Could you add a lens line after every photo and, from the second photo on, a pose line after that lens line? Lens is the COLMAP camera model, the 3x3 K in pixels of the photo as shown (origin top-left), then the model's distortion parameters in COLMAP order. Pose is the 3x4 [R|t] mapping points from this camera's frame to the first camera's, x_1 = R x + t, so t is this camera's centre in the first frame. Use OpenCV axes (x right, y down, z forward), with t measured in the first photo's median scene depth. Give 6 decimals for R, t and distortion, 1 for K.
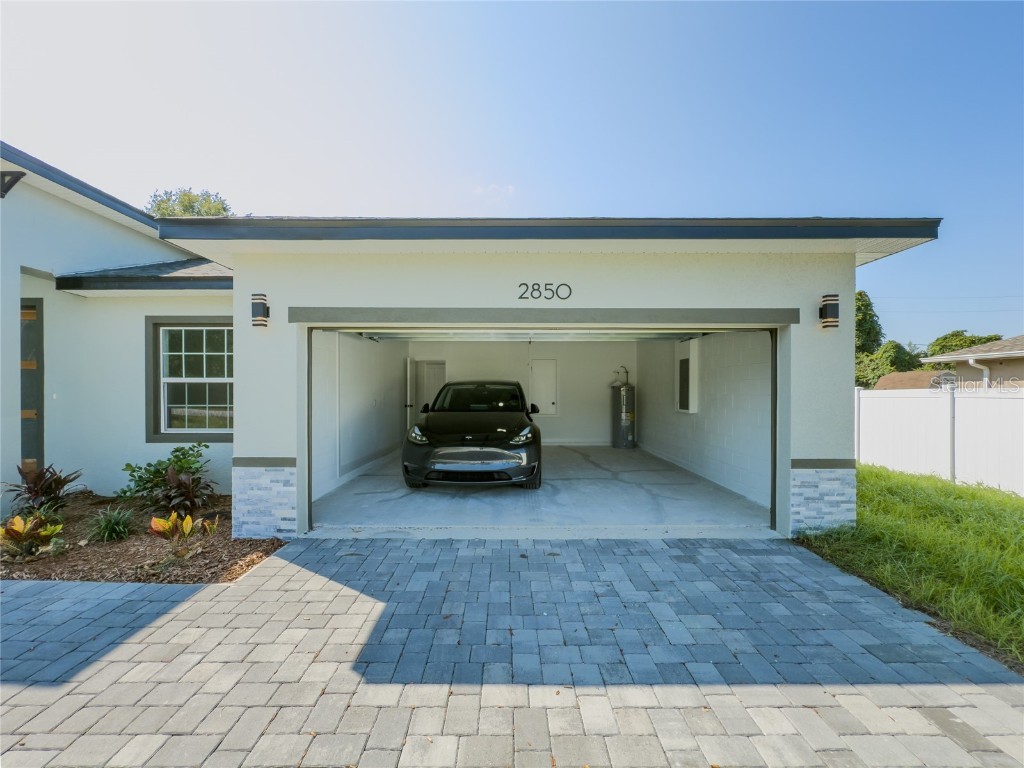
lens RADIAL K [[418.4, 0, 514.3], [0, 418.4, 387.0], [0, 0, 1]] dist [-0.000194, -0.000451]
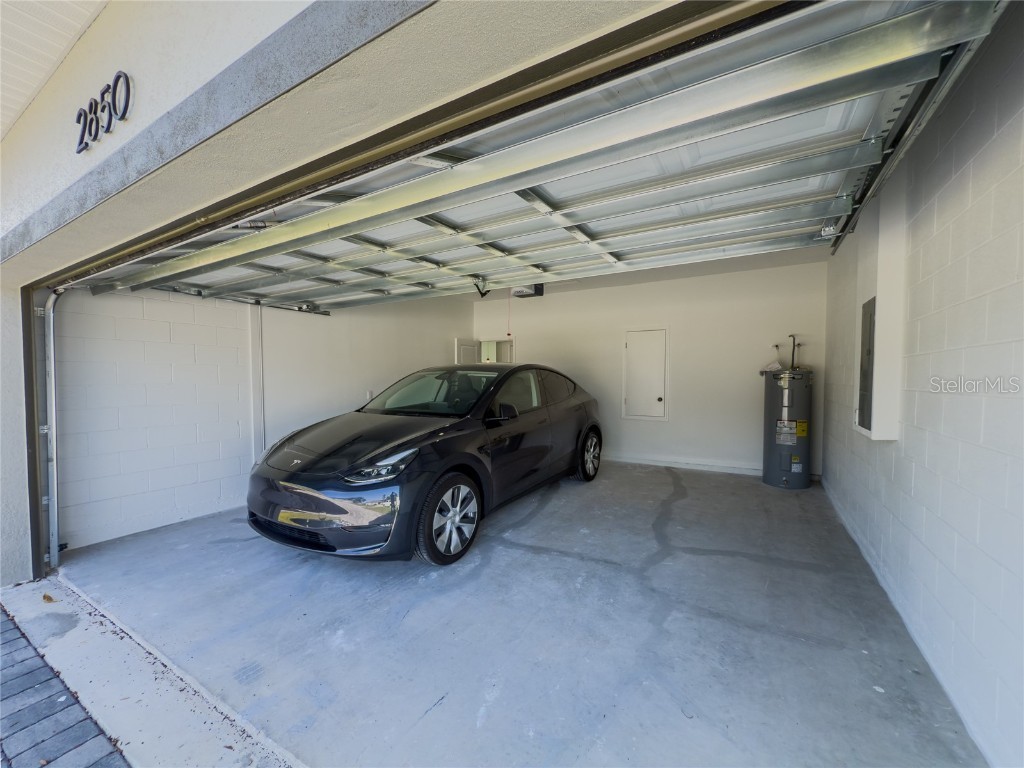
lens RADIAL K [[418.4, 0, 507.5], [0, 418.4, 386.9], [0, 0, 1]] dist [-0.000194, -0.000451]
pose [[0.853467, 0.008772, -0.521073, 0.239045], [0.006041, 0.999625, 0.026723, 0.002149], [0.521112, -0.025955, 0.853094, 0.359311]]
